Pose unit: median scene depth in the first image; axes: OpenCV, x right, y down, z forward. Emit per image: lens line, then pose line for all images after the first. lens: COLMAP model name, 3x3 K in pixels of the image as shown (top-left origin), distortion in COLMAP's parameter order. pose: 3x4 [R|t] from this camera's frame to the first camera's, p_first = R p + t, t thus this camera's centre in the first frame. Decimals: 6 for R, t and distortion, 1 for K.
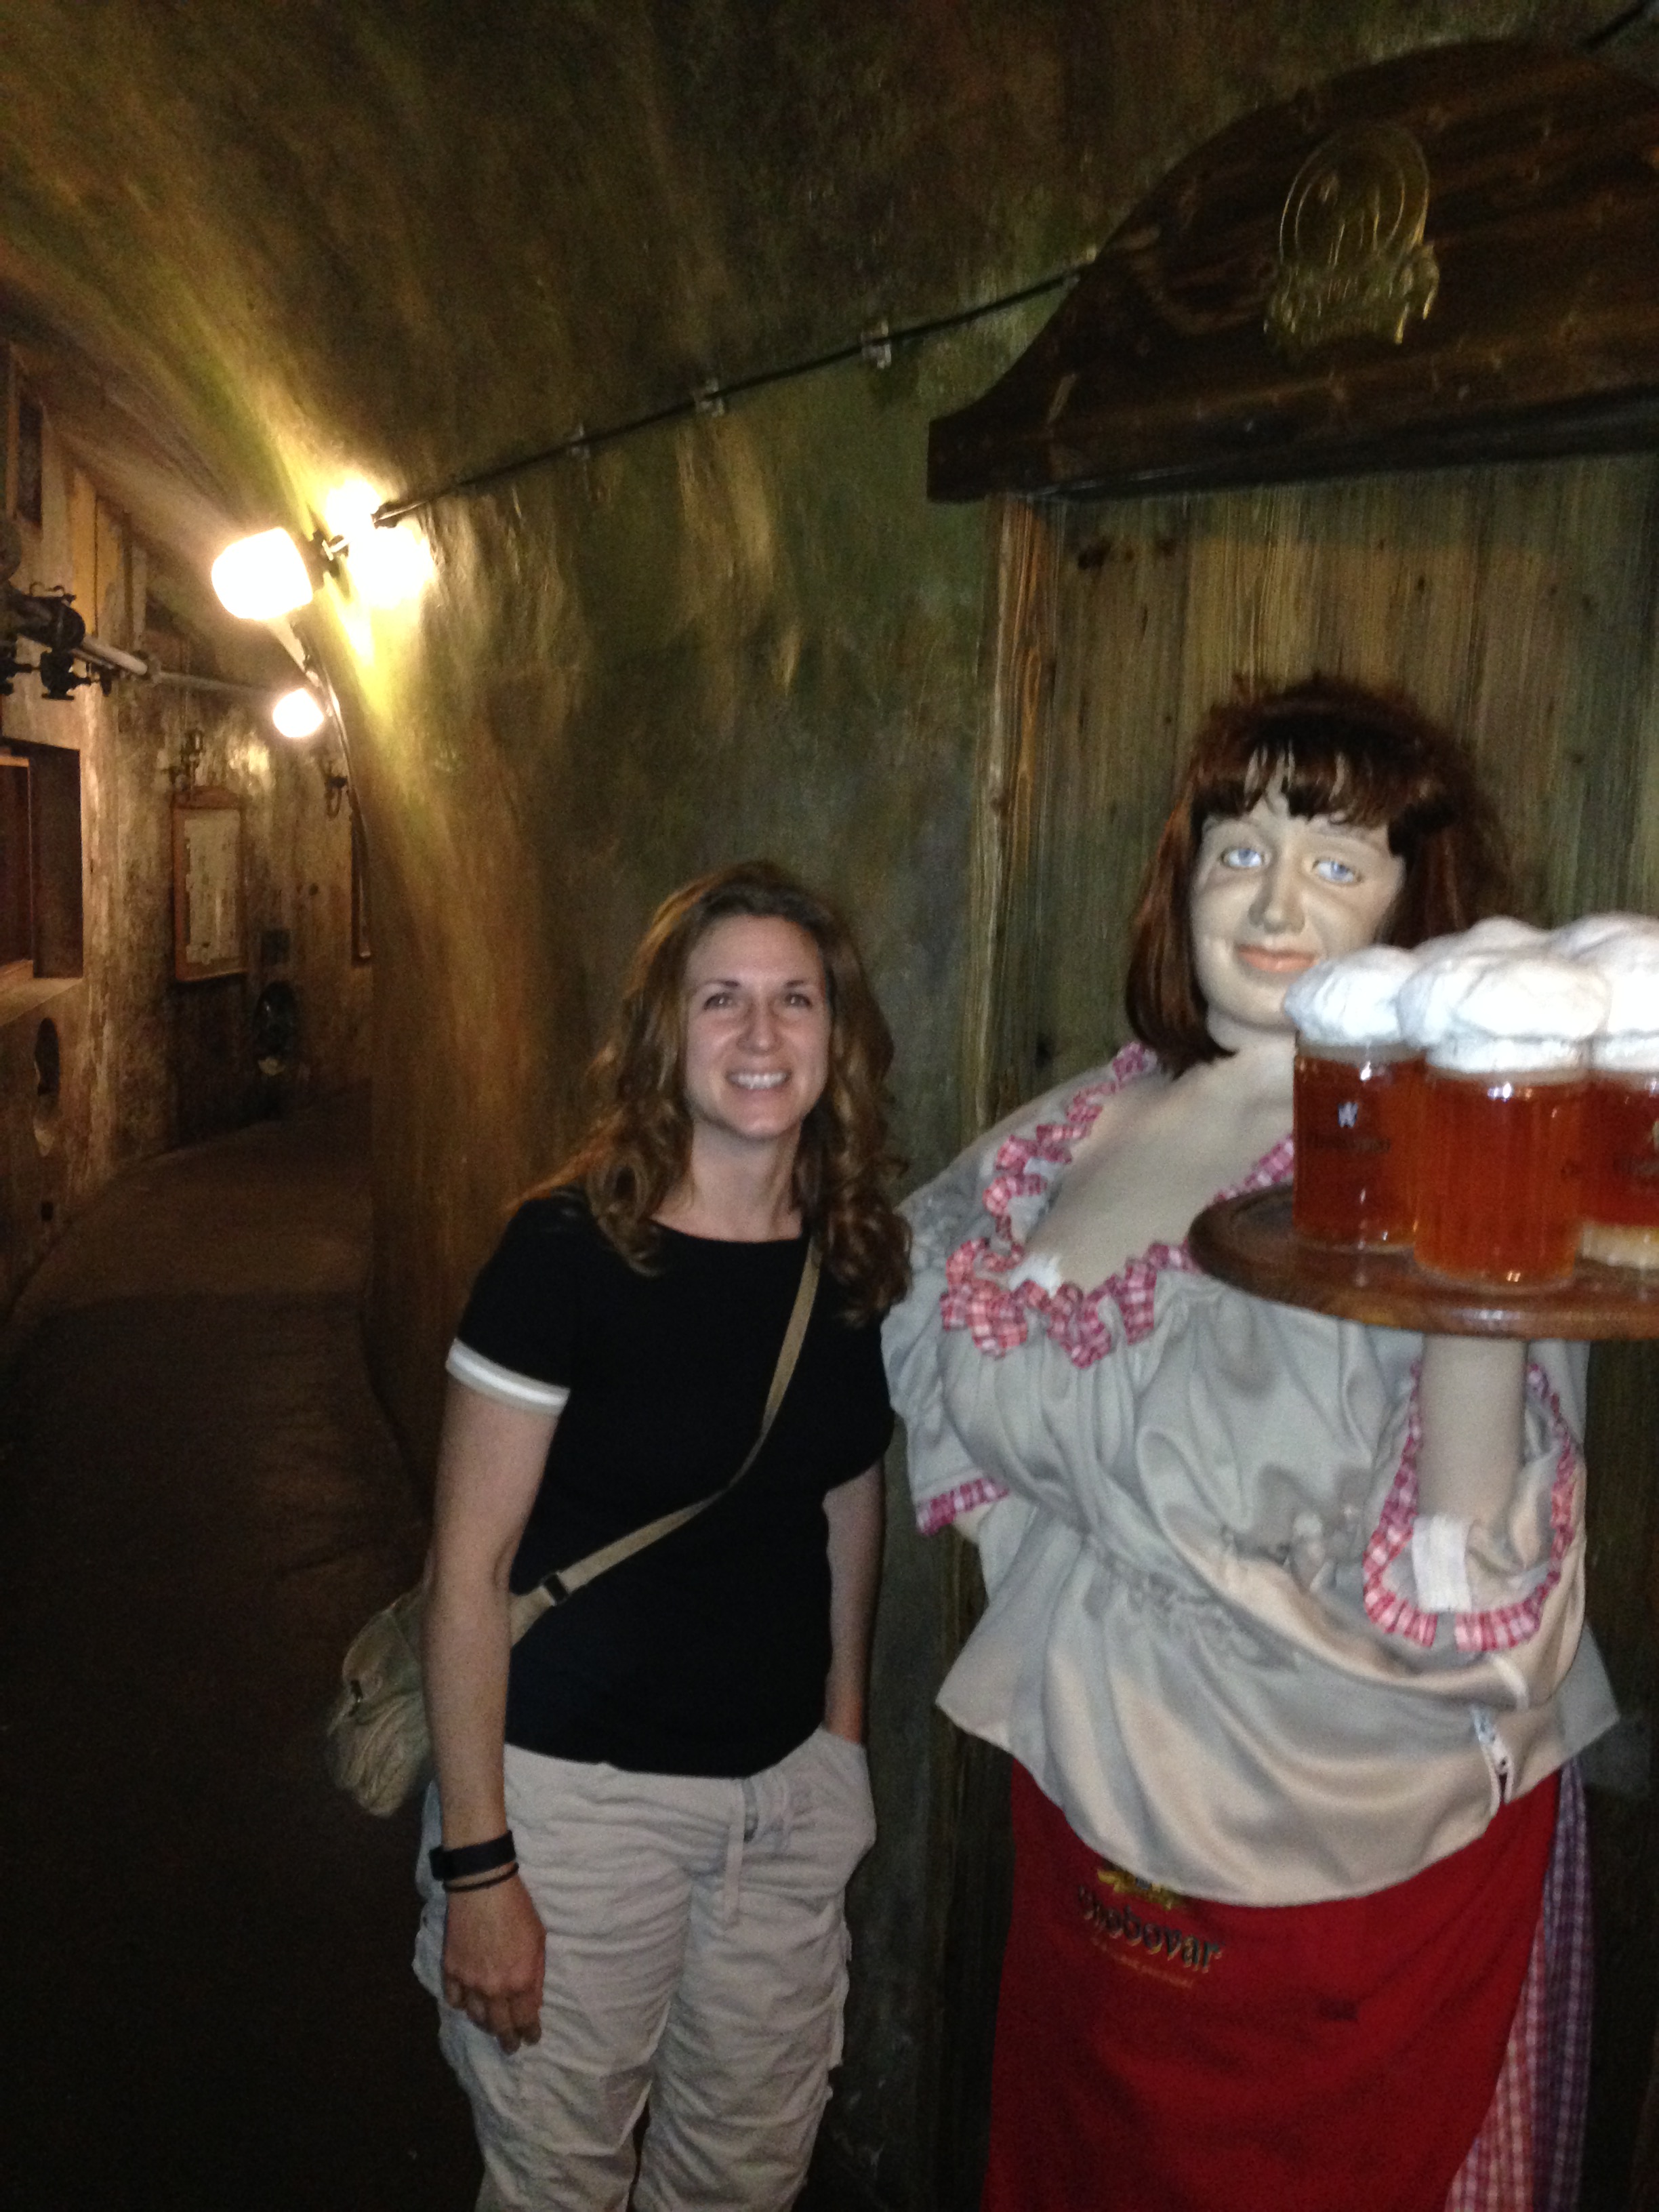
lens RADIAL K [[2012.9, 0, 840.3], [0, 2012.9, 1110.4], [0, 0, 1]] dist [0.010427, 0.000000]
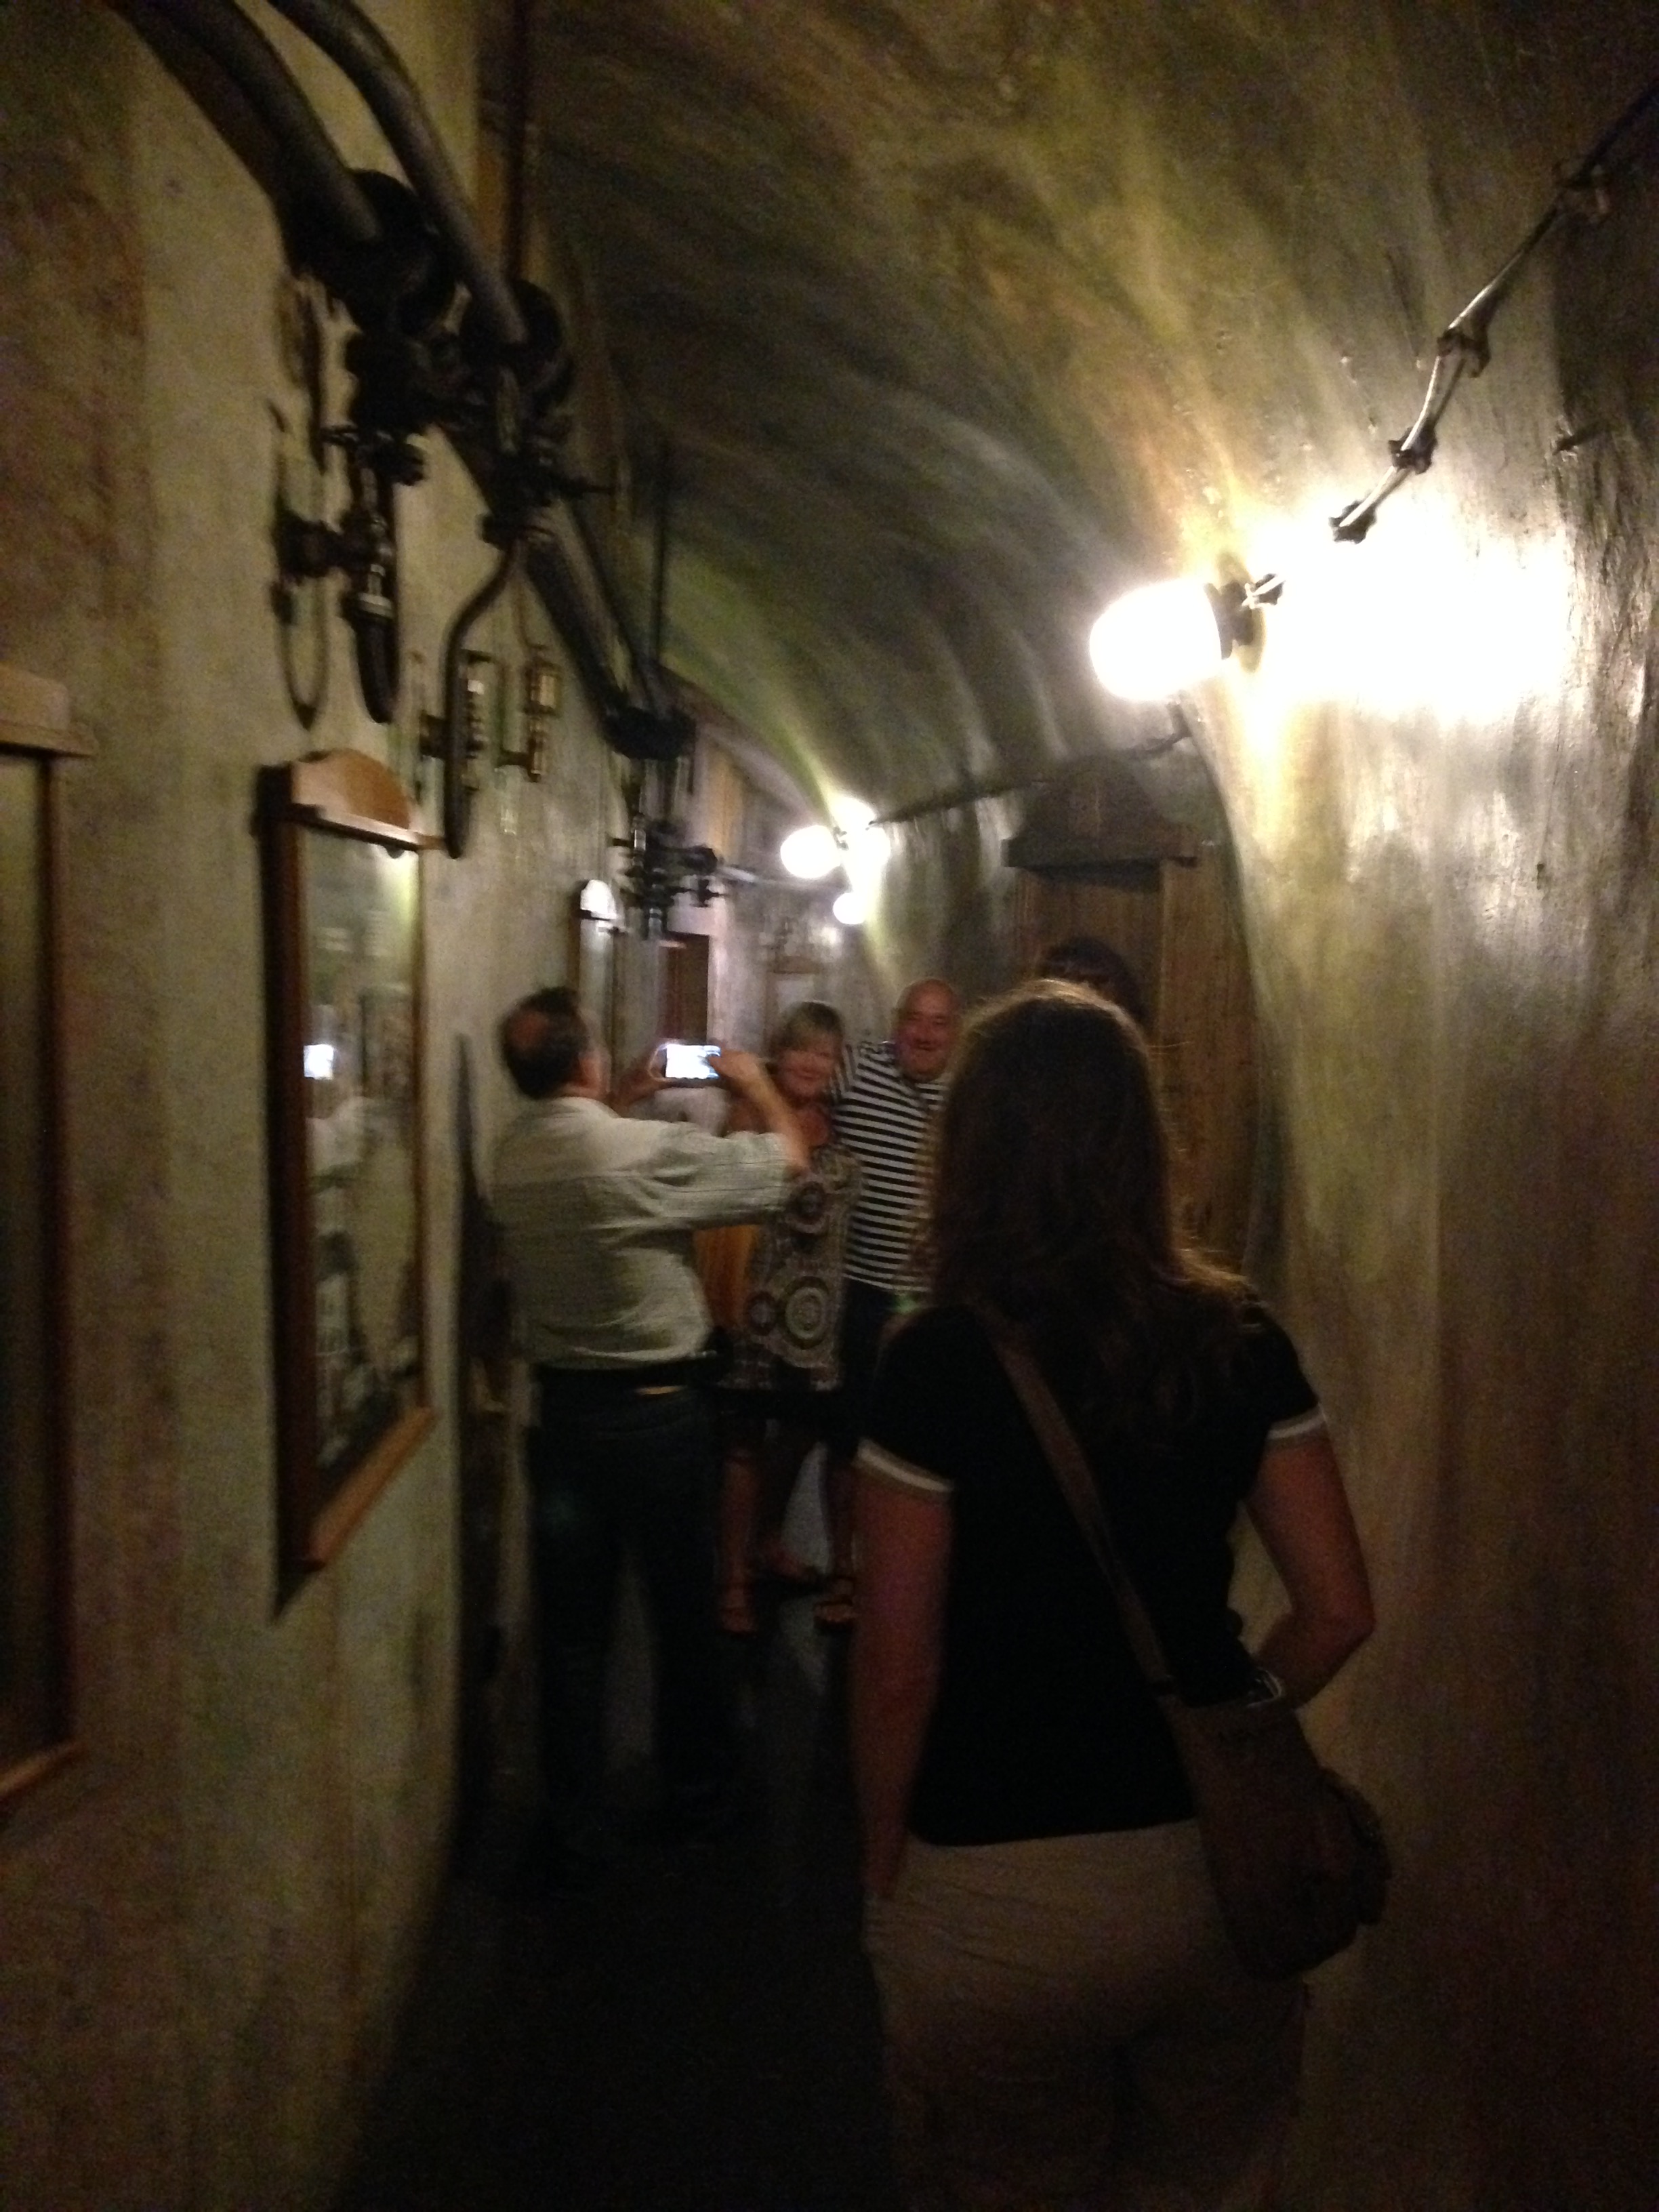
lens RADIAL K [[2012.9, 0, 826.4], [0, 2012.9, 1118.4], [0, 0, 1]] dist [0.010427, 0.000000]
pose [[0.957047, 0.007010, -0.289848, 0.135718], [-0.028112, 0.997241, -0.068706, 0.056110], [0.288566, 0.073903, 0.954603, -0.384307]]
